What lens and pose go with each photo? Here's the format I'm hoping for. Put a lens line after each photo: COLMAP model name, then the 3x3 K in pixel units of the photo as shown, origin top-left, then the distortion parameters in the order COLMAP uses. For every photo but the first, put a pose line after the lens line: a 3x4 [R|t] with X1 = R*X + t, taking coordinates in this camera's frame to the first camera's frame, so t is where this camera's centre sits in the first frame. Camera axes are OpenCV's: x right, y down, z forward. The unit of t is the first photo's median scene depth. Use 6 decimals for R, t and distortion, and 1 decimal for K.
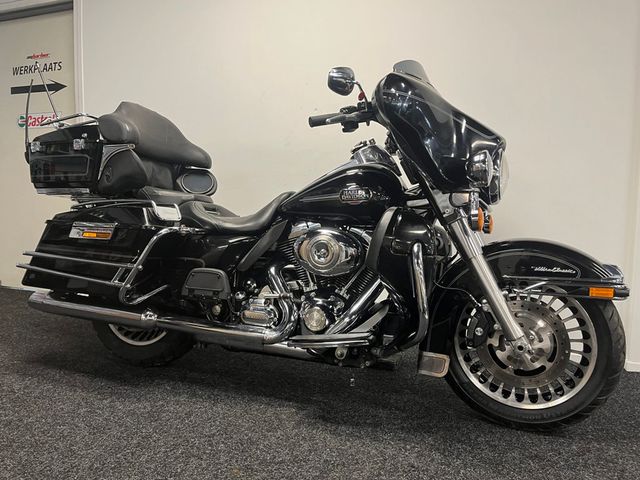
lens RADIAL K [[479.4, 0, 326.8], [0, 479.4, 239.6], [0, 0, 1]] dist [0.072490, -0.074812]
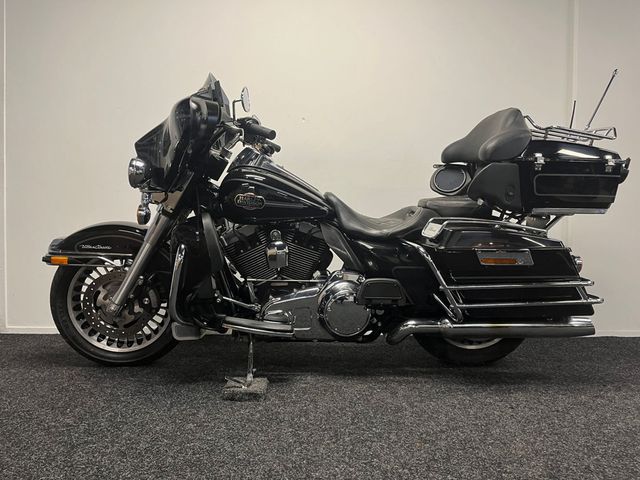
lens RADIAL K [[479.4, 0, 319.1], [0, 479.4, 235.7], [0, 0, 1]] dist [0.072490, -0.074812]
pose [[0.924420, -0.016855, 0.381004, -0.711922], [0.040033, 0.997792, -0.052990, 0.066623], [-0.379270, 0.064238, 0.923054, 0.075482]]
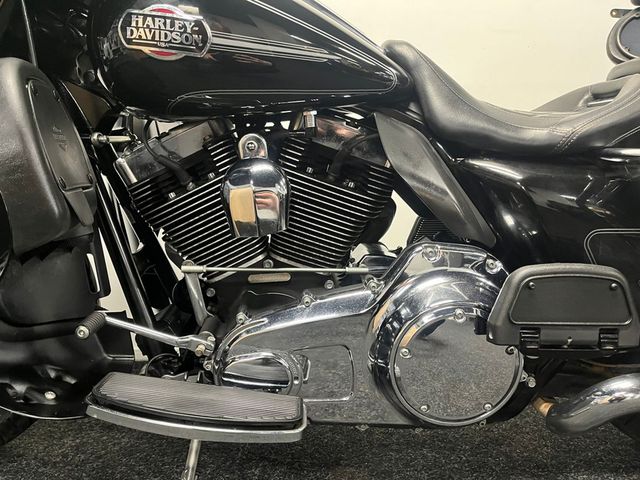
lens RADIAL K [[479.4, 0, 318.0], [0, 479.4, 239.9], [0, 0, 1]] dist [0.072490, -0.074812]
pose [[0.938337, -0.047045, 0.342505, -0.417677], [0.049060, 0.998792, 0.002782, 0.086154], [-0.342223, 0.014193, 0.939512, 0.891769]]
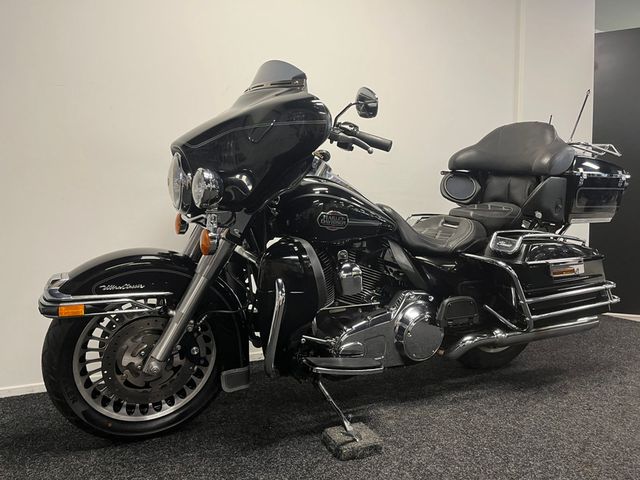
lens RADIAL K [[479.4, 0, 319.9], [0, 479.4, 240.6], [0, 0, 1]] dist [0.072490, -0.074812]
pose [[0.698102, -0.071329, 0.712436, -1.197208], [0.084124, 0.996305, 0.017318, -0.078146], [-0.711039, 0.047843, 0.701523, 0.593252]]
